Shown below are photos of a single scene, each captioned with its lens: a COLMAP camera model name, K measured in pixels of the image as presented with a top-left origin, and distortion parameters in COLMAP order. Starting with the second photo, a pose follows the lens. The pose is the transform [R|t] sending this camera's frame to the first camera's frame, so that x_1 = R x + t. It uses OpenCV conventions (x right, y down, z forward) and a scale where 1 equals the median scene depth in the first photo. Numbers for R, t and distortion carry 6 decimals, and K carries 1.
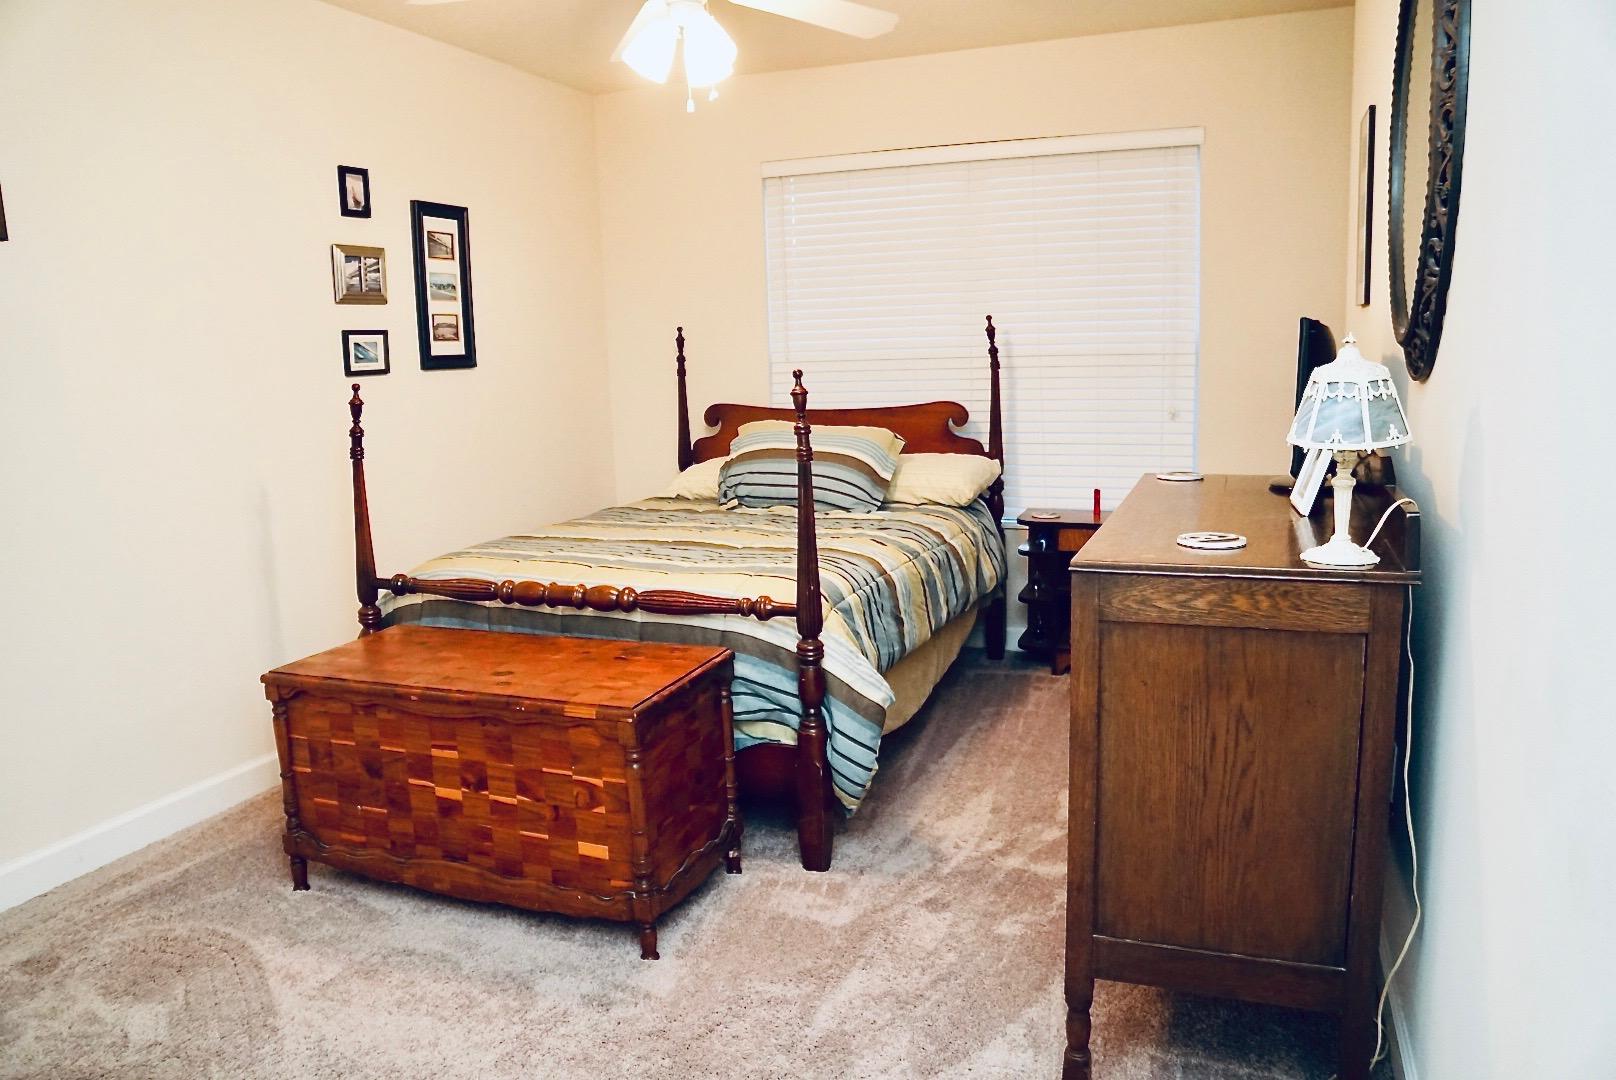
lens RADIAL K [[1144.9, 0, 808.0], [0, 1144.9, 540.0], [0, 0, 1]] dist [-0.147343, 0.136525]
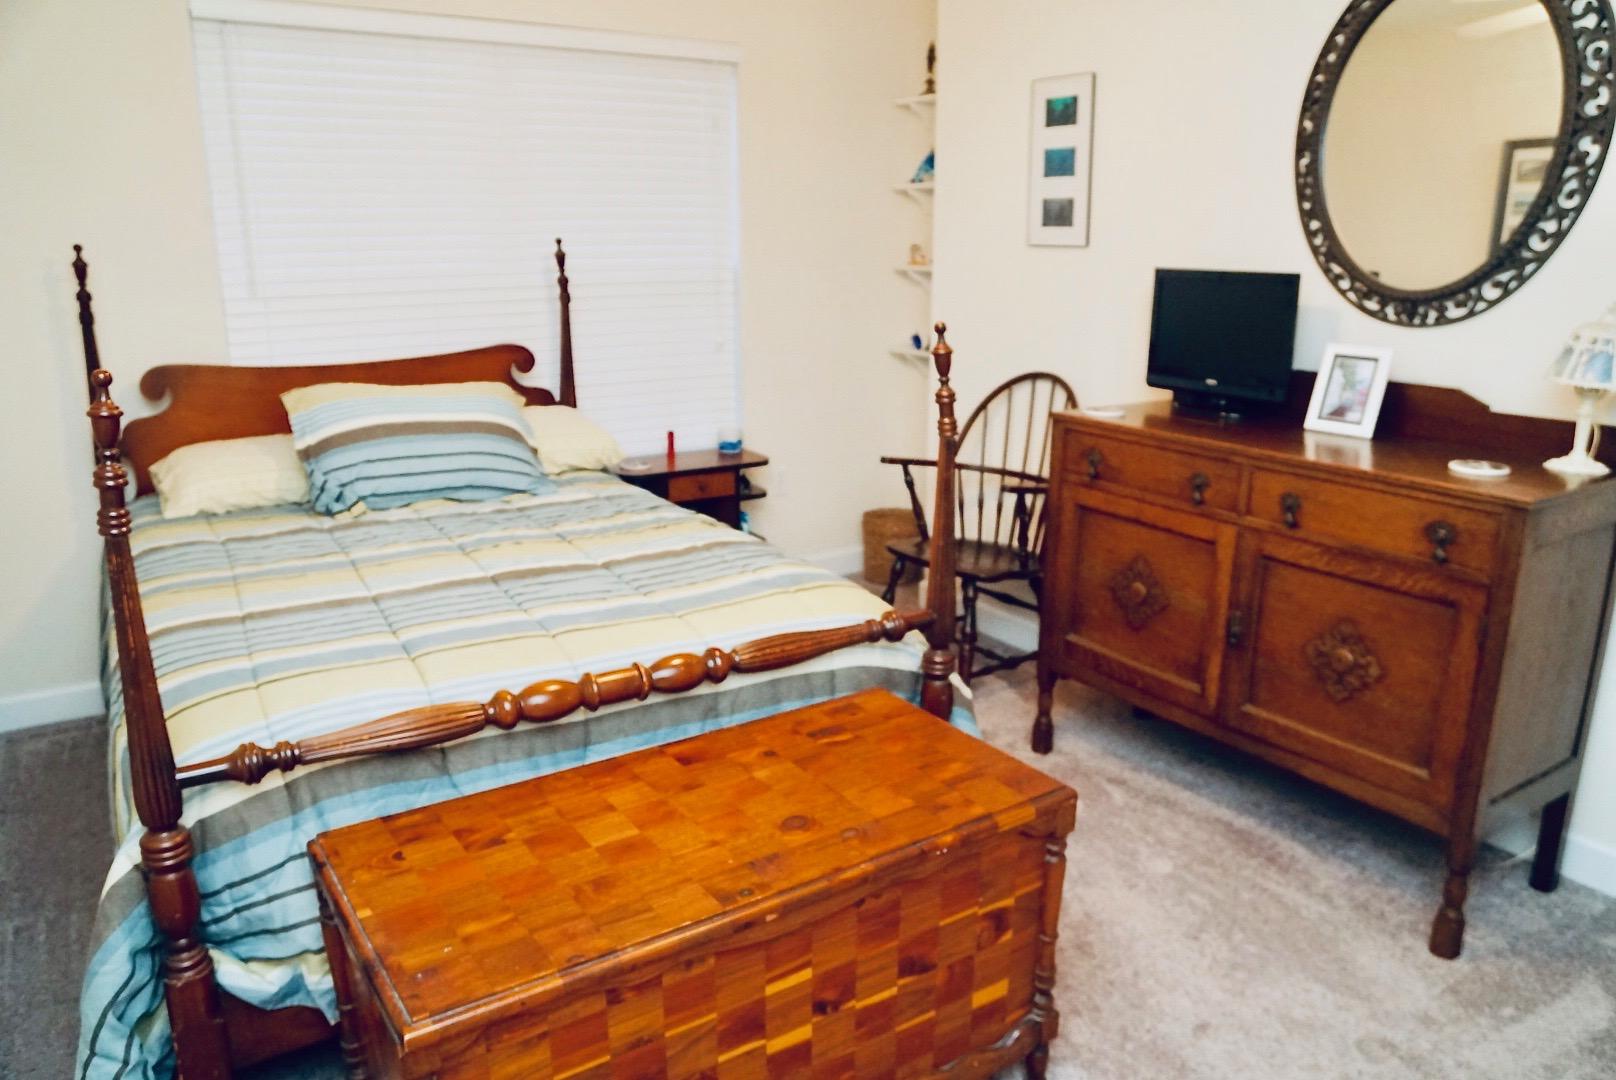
lens RADIAL K [[1144.9, 0, 808.0], [0, 1144.9, 540.0], [0, 0, 1]] dist [-0.147343, 0.136525]
pose [[0.581504, -0.180082, 0.793362, -0.446268], [0.116704, 0.983572, 0.137717, -0.074442], [-0.805129, 0.012505, 0.592967, 0.373904]]
